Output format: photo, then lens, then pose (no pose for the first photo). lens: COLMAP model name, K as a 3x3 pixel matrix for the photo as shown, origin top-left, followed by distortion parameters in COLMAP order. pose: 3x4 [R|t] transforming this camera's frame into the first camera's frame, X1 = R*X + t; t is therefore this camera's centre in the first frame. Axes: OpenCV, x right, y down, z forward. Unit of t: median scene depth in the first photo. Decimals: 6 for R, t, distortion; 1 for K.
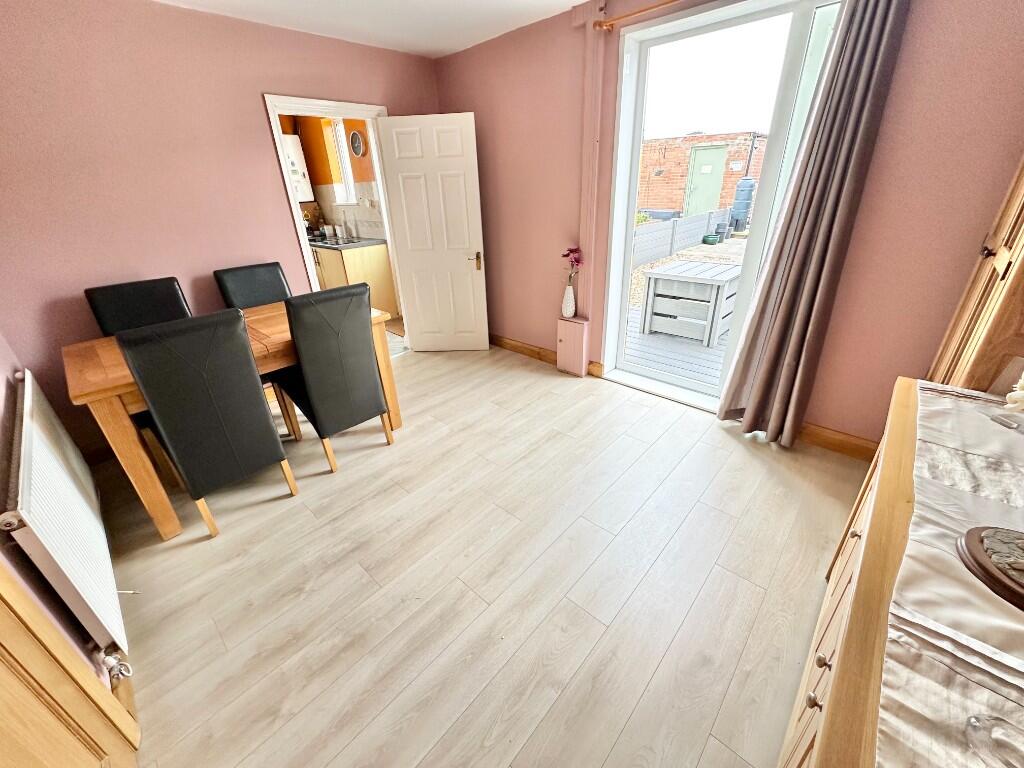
lens RADIAL K [[407.5, 0, 511.1], [0, 407.5, 381.2], [0, 0, 1]] dist [-0.003871, -0.000106]
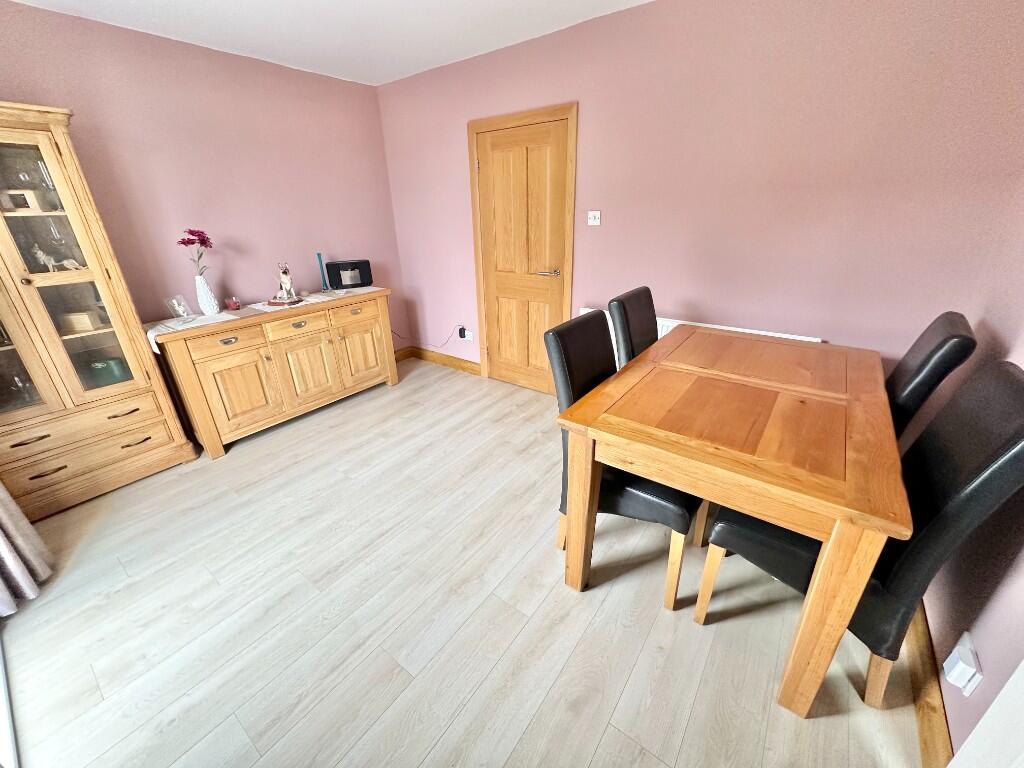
lens RADIAL K [[407.5, 0, 513.0], [0, 407.5, 379.9], [0, 0, 1]] dist [-0.003871, -0.000106]
pose [[-0.992470, 0.098769, -0.072447, -0.302823], [0.008866, 0.647818, 0.761744, -0.965162], [0.122169, 0.755365, -0.643815, 1.978711]]
